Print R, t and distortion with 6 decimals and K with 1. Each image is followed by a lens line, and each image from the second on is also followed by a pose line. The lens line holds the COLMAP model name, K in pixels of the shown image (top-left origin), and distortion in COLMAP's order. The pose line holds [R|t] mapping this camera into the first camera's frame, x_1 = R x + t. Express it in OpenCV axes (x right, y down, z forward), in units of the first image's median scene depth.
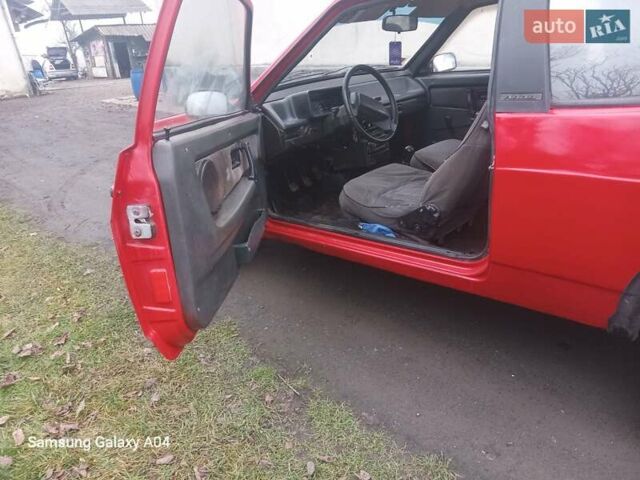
lens RADIAL K [[462.5, 0, 320.0], [0, 462.5, 240.0], [0, 0, 1]] dist [0.004416, 0.005712]
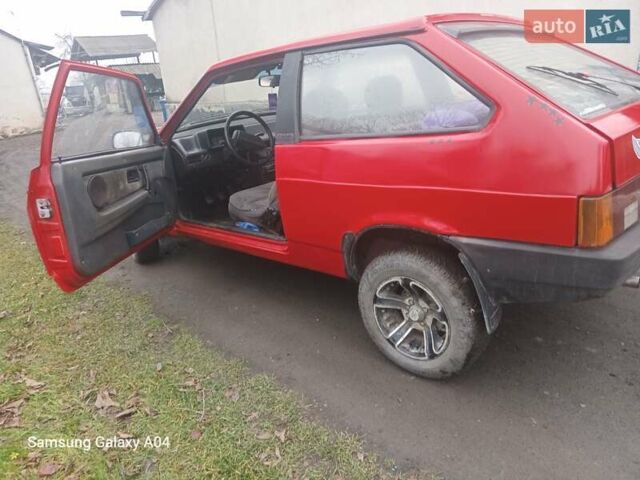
lens RADIAL K [[468.9, 0, 320.0], [0, 468.9, 240.0], [0, 0, 1]] dist [0.008140, -0.002473]
pose [[0.999173, -0.009107, -0.039632, 0.402041], [0.006655, 0.998081, -0.061566, 0.108128], [0.040117, 0.061251, 0.997316, -0.409956]]
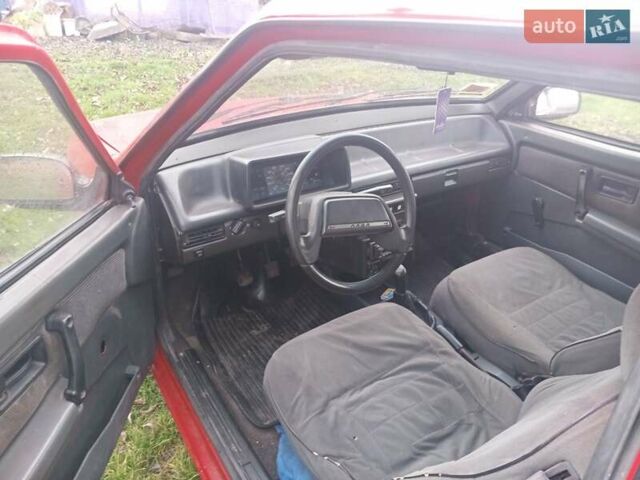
lens RADIAL K [[462.5, 0, 320.0], [0, 462.5, 240.0], [0, 0, 1]] dist [0.004416, 0.005712]
pose [[0.959470, 0.221358, -0.174409, 0.181593], [-0.201209, 0.971410, 0.126003, -0.345678], [0.197315, -0.085803, 0.976578, 0.529576]]
